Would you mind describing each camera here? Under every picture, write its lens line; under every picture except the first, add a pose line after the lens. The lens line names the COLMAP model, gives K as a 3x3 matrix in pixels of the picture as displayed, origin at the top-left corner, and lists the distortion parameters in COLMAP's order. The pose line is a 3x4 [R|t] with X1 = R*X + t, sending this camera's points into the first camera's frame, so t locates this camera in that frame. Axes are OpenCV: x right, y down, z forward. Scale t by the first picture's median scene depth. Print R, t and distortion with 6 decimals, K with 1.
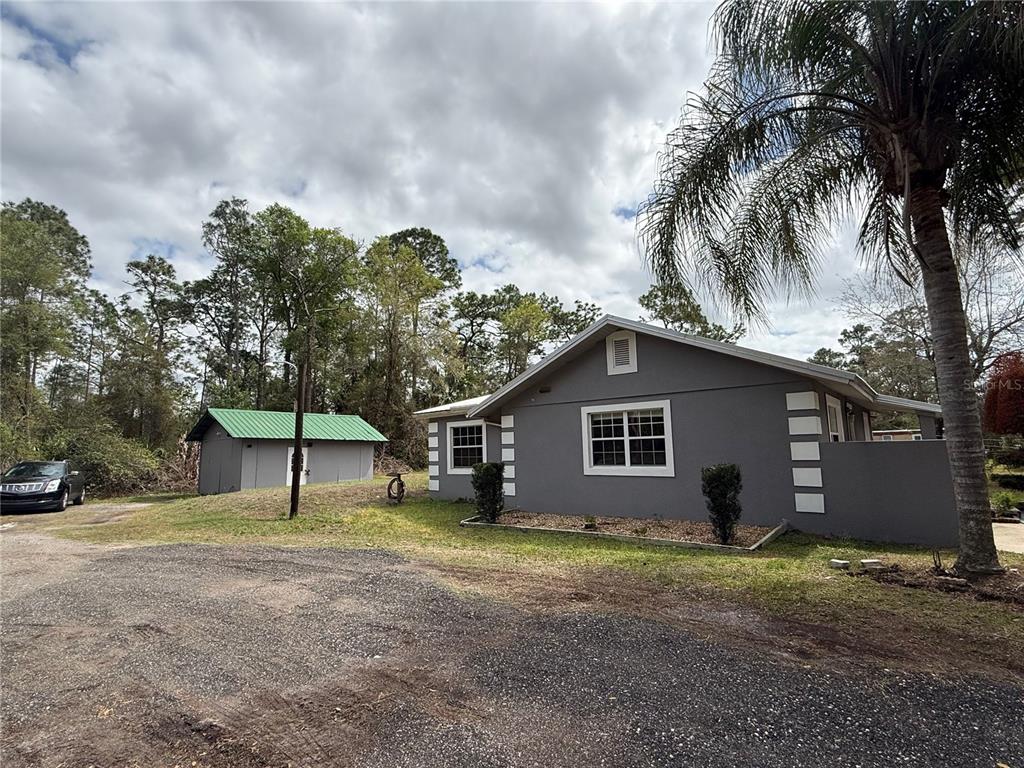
lens RADIAL K [[489.6, 0, 512.0], [0, 489.6, 384.0], [0, 0, 1]] dist [0.002619, 0.000349]
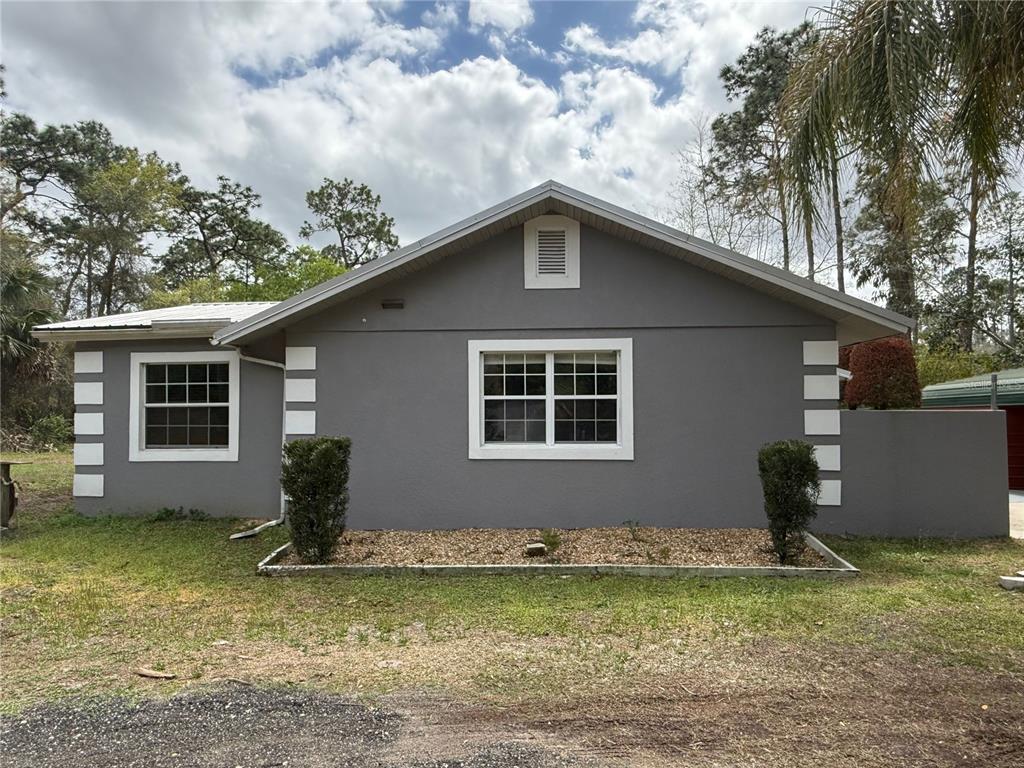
lens RADIAL K [[664.6, 0, 507.4], [0, 664.6, 387.7], [0, 0, 1]] dist [-0.002942, -0.001809]
pose [[0.815450, 0.035719, 0.577724, -0.267136], [-0.091062, 0.993582, 0.067102, 0.047095], [-0.571619, -0.107327, 0.813469, 0.353272]]
